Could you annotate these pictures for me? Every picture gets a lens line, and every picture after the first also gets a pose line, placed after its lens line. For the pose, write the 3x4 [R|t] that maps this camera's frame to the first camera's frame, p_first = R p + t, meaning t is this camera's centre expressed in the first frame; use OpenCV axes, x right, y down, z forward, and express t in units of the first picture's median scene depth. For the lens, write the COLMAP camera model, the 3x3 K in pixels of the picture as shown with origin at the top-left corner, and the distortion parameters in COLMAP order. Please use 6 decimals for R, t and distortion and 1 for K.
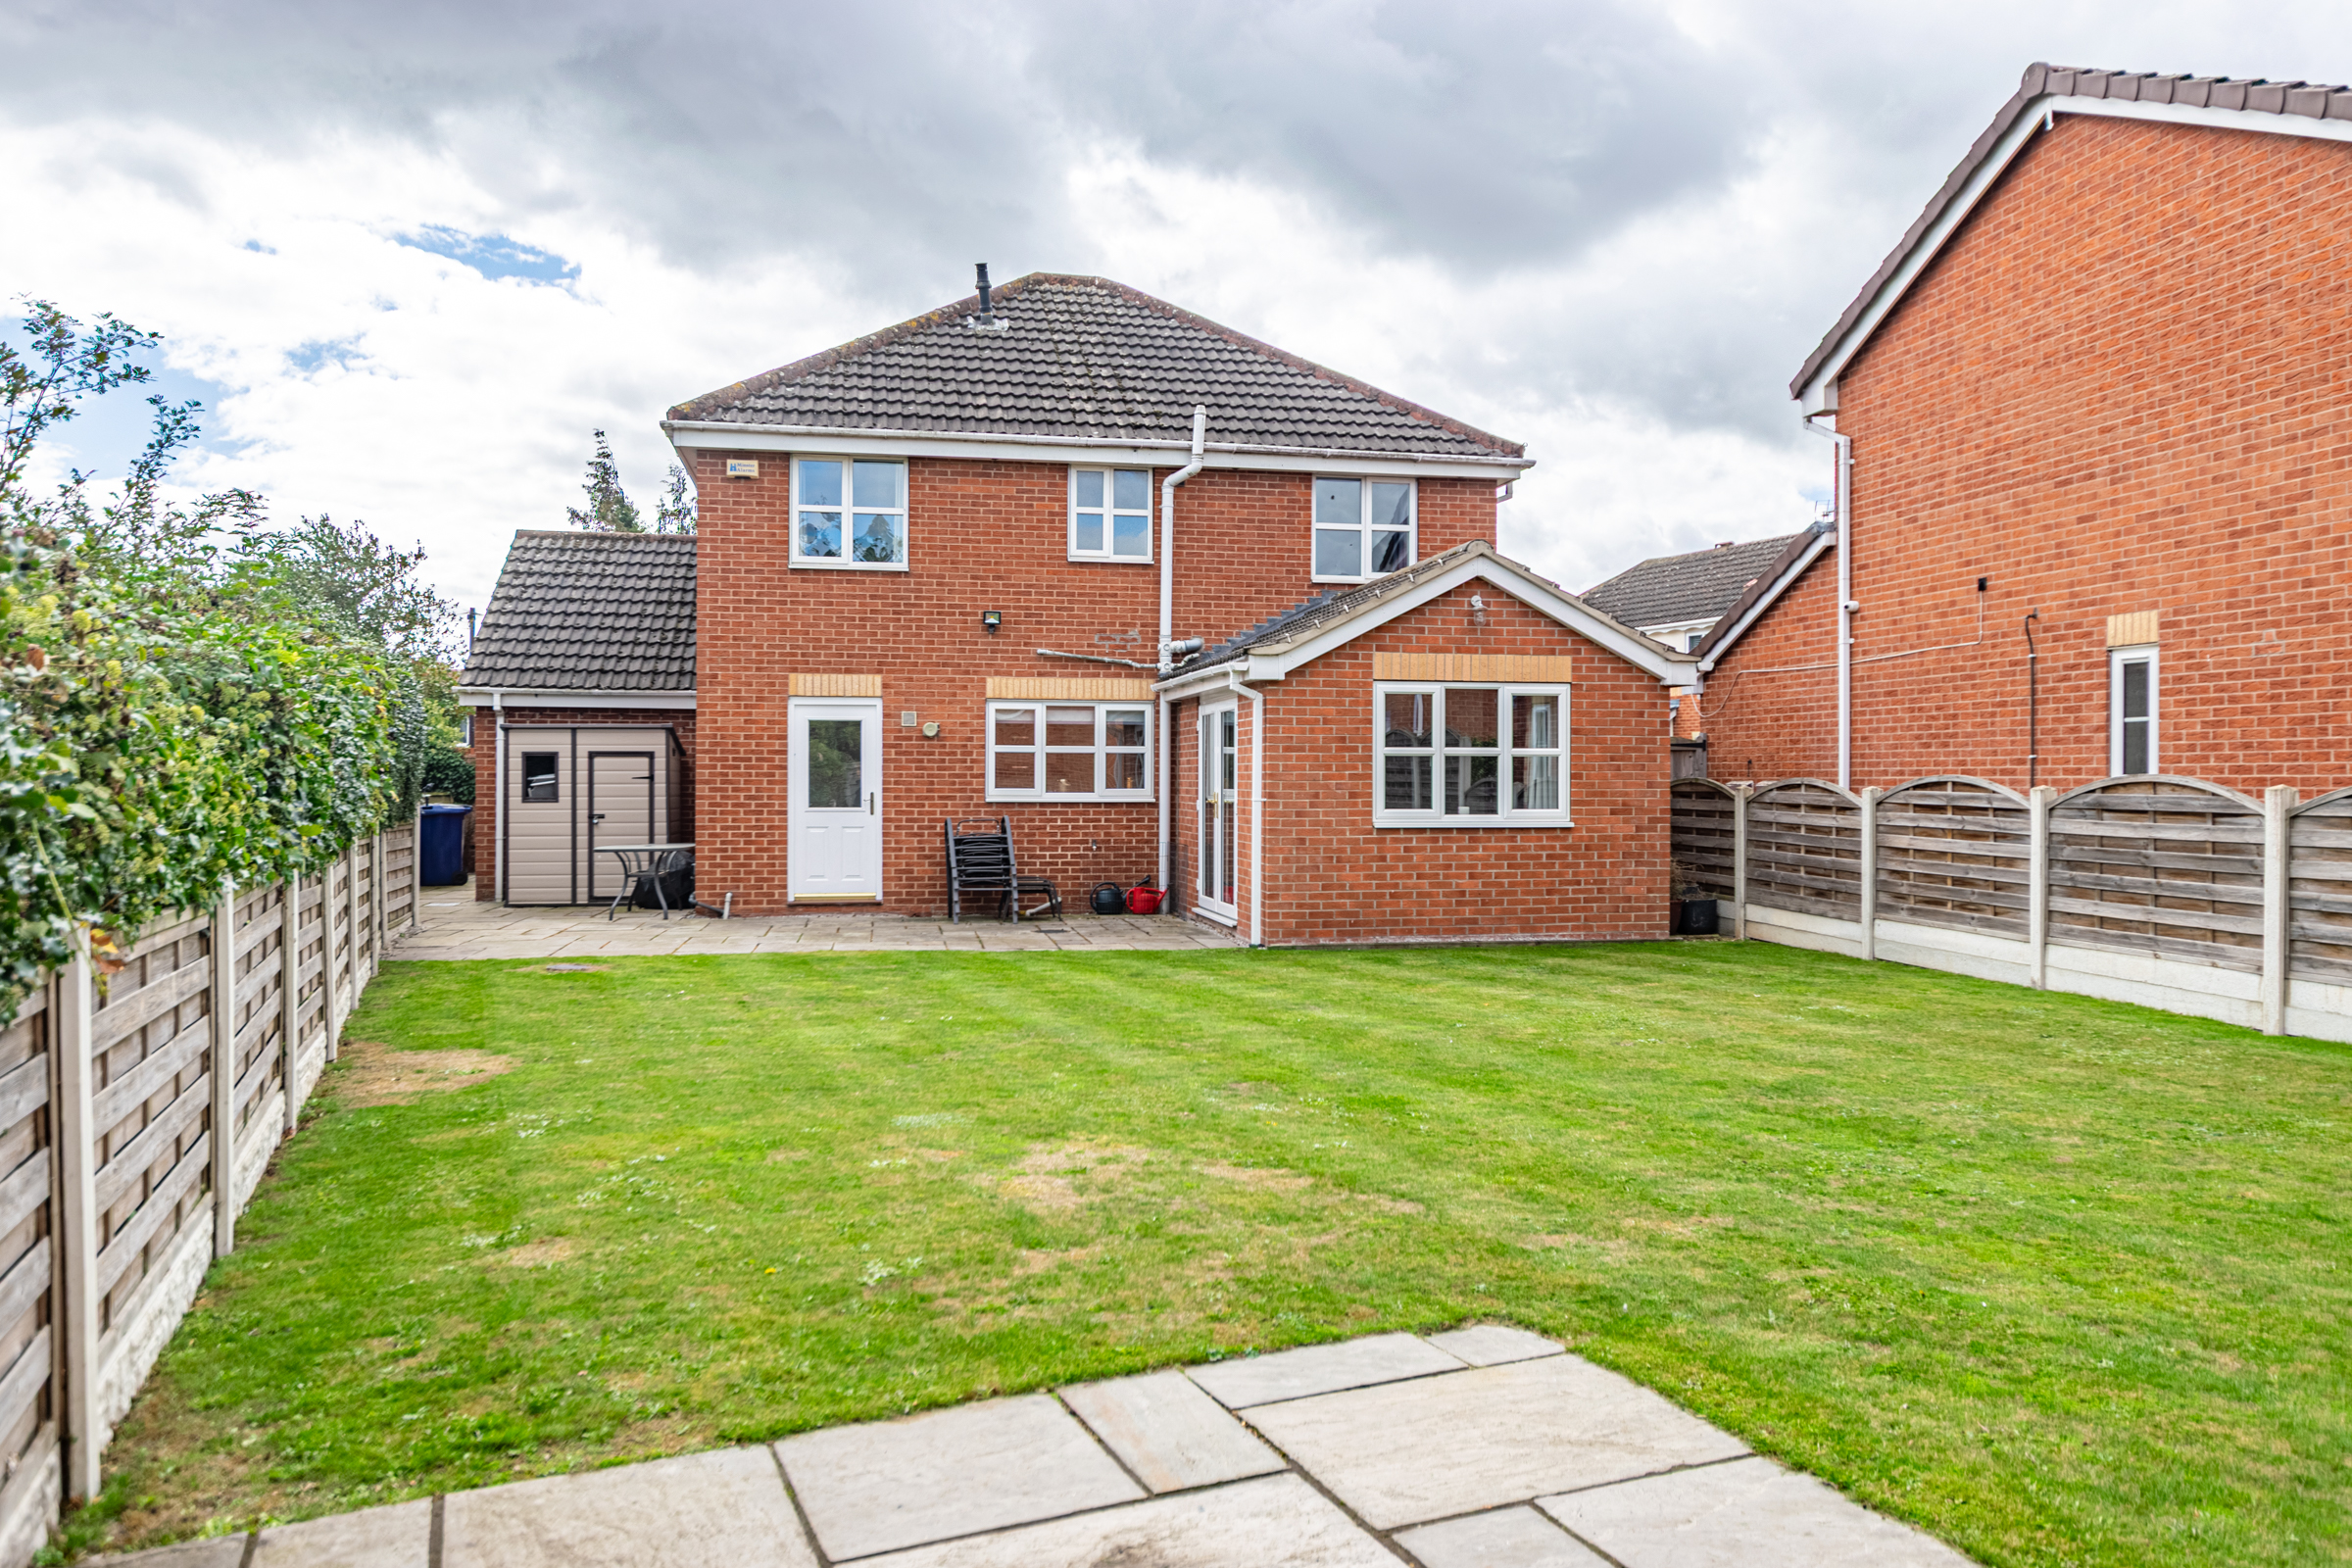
lens RADIAL K [[1664.3, 0, 1178.2], [0, 1664.3, 778.6], [0, 0, 1]] dist [-0.006299, -0.001093]
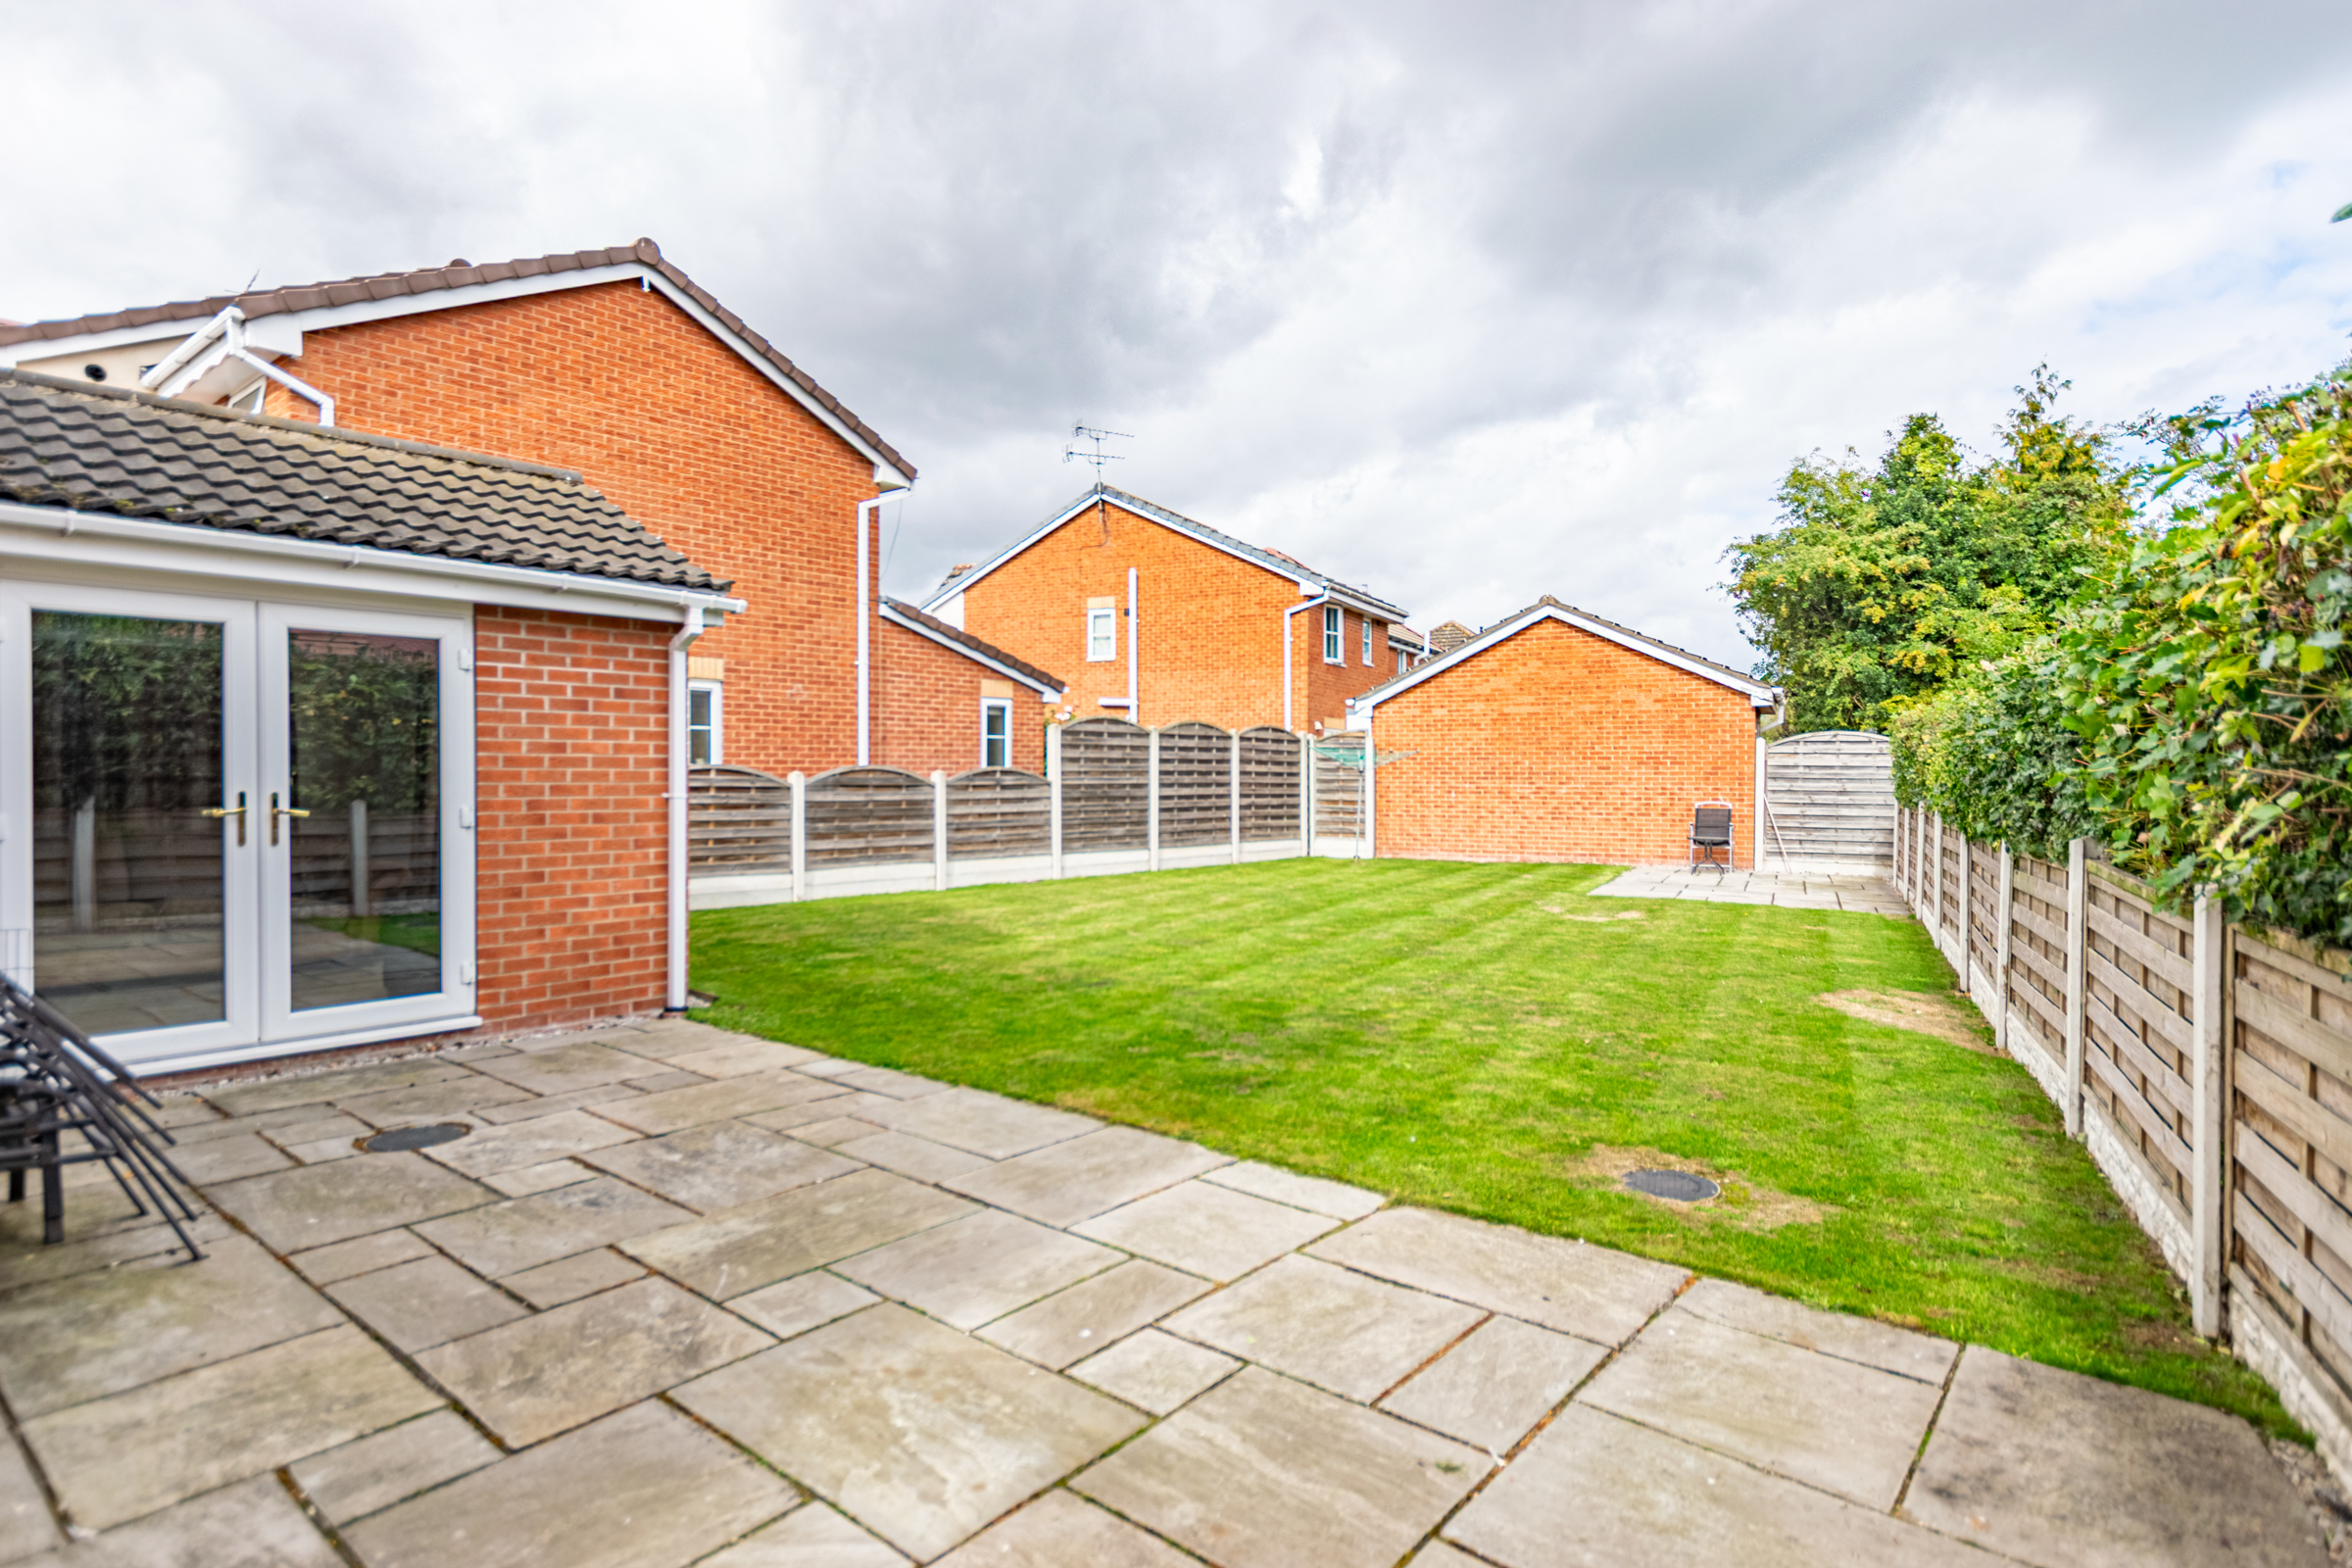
lens RADIAL K [[1228.2, 0, 1176.4], [0, 1228.2, 789.9], [0, 0, 1]] dist [0.003699, 0.000218]
pose [[-0.635790, -0.013449, 0.771744, -0.602865], [-0.001255, 0.999865, 0.016391, 0.002275], [-0.771861, 0.009453, -0.635721, 1.463630]]
